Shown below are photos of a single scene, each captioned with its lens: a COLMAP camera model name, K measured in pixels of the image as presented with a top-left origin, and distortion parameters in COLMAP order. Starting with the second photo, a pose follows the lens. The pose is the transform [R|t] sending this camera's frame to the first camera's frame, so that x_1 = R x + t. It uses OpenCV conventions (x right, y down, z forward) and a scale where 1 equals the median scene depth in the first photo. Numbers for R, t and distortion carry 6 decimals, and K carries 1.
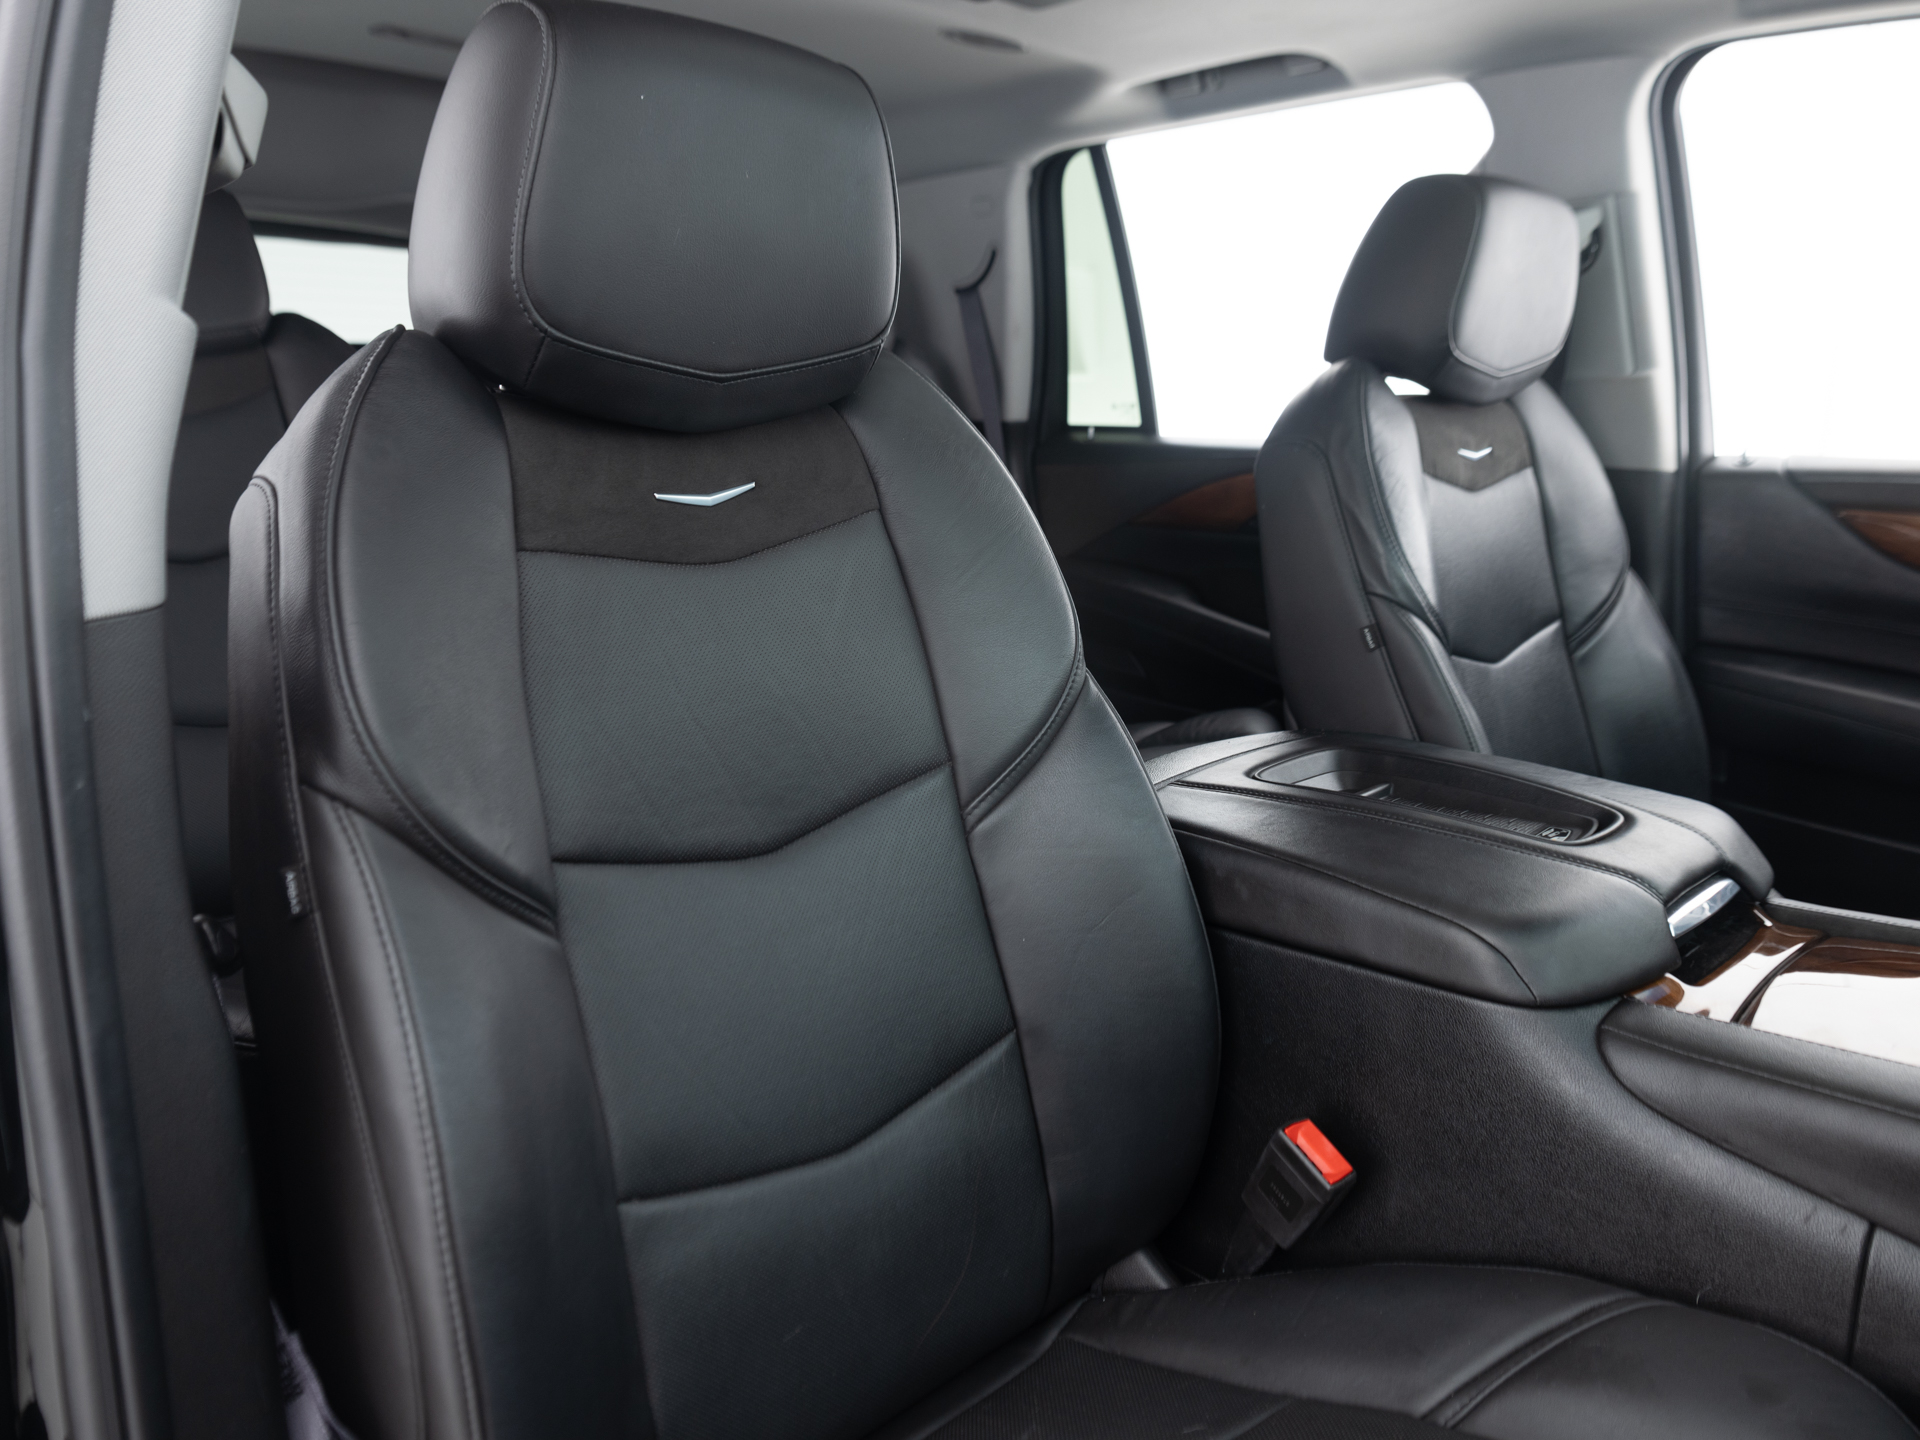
lens RADIAL K [[1427.5, 0, 948.1], [0, 1427.5, 709.4], [0, 0, 1]] dist [-0.010545, 0.003951]
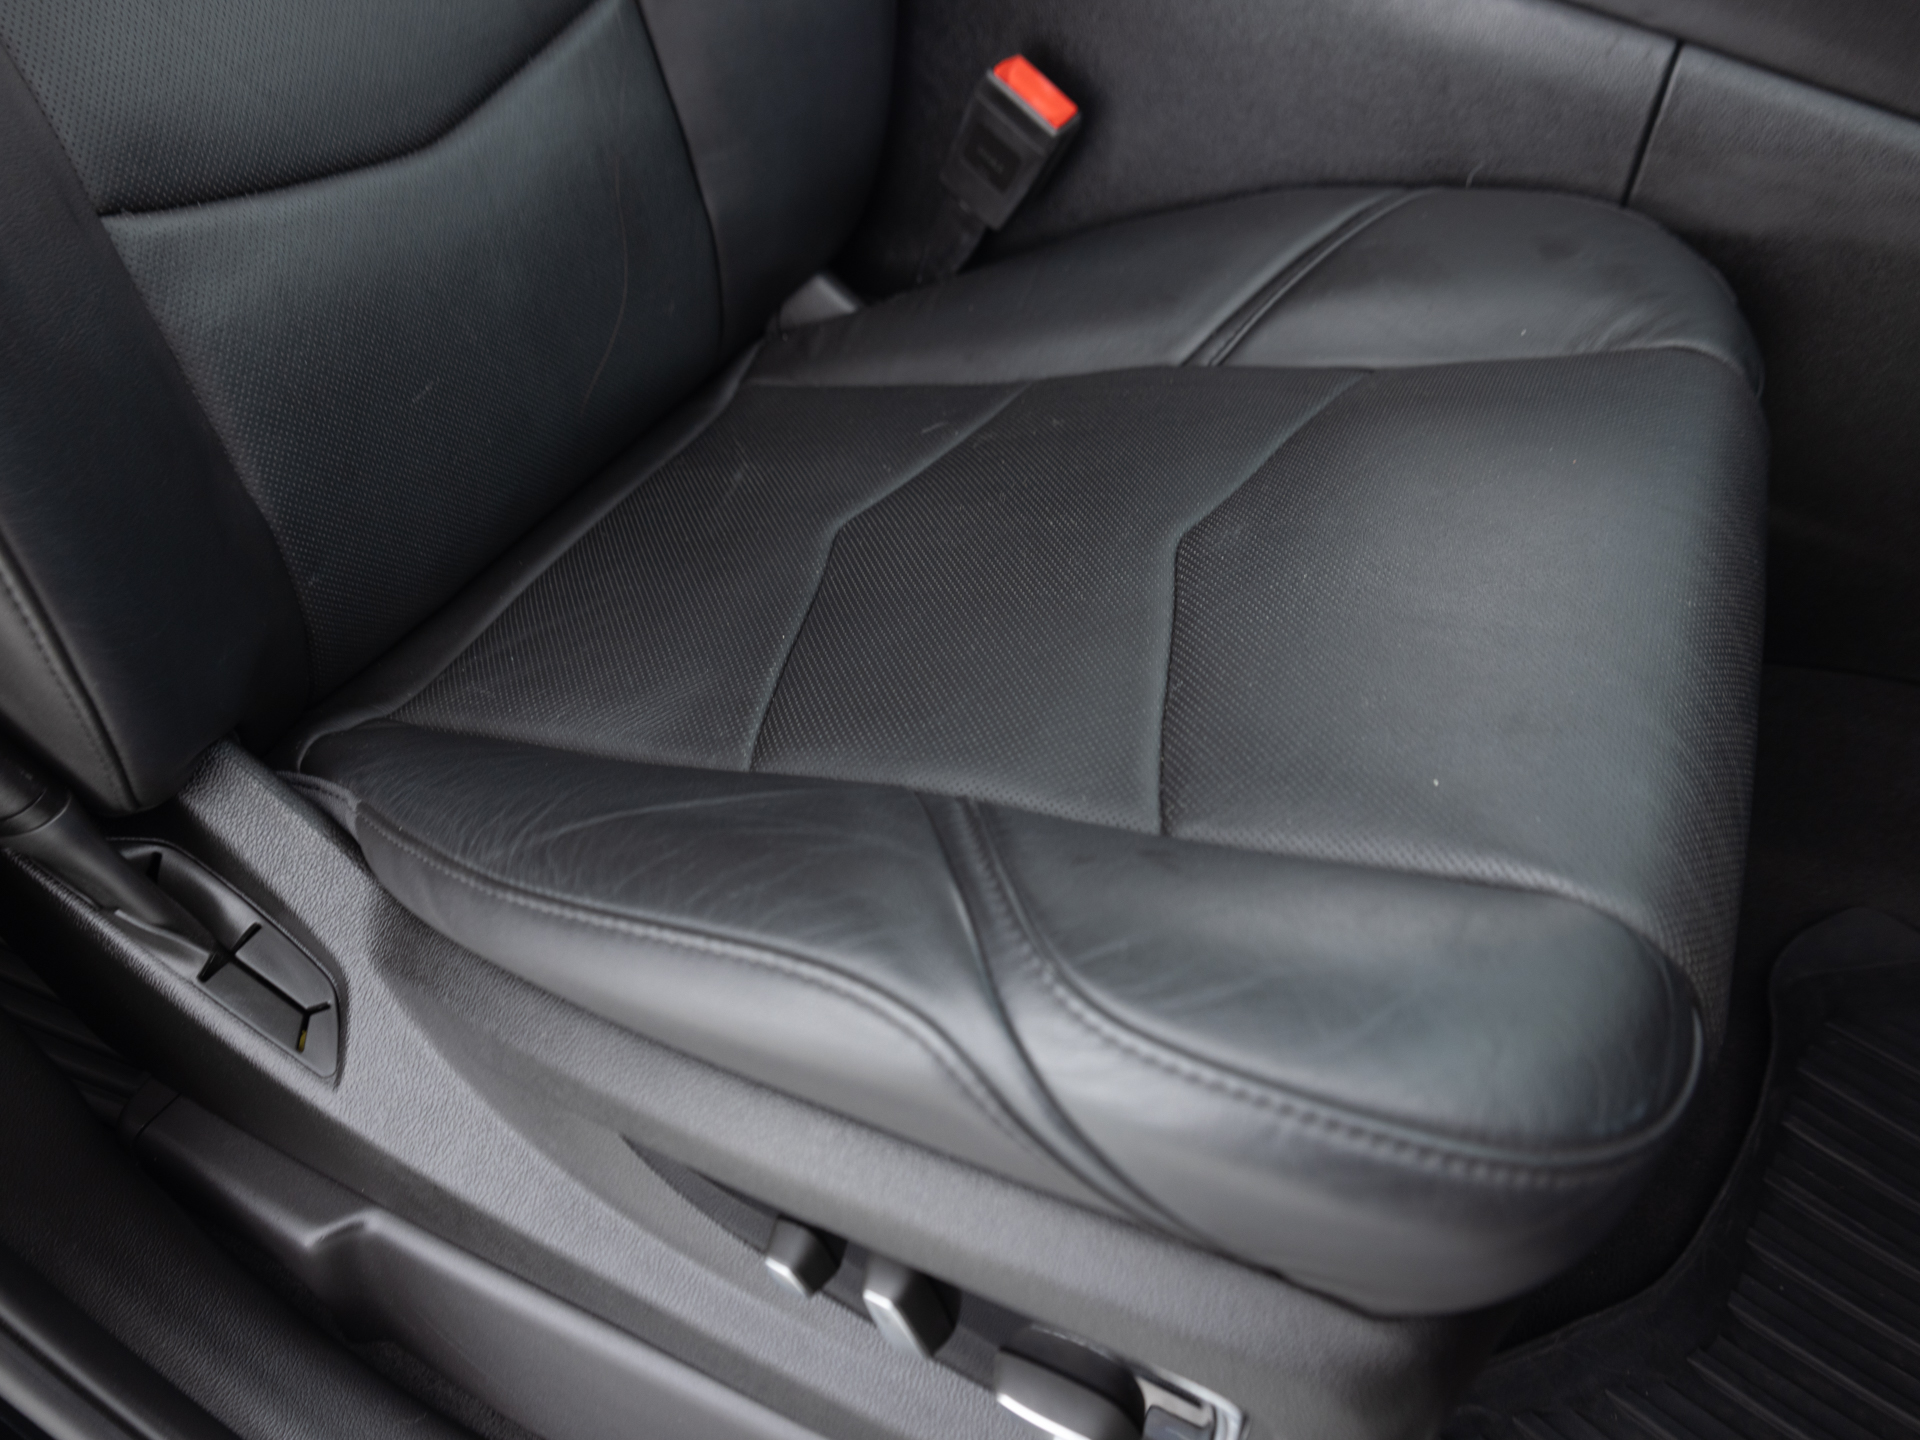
lens RADIAL K [[1427.5, 0, 948.1], [0, 1427.5, 709.4], [0, 0, 1]] dist [-0.010545, 0.003951]
pose [[0.940116, -0.223761, 0.257125, -0.072333], [0.060479, 0.851887, 0.520222, 0.190420], [-0.335446, -0.473518, 0.814405, 0.204063]]
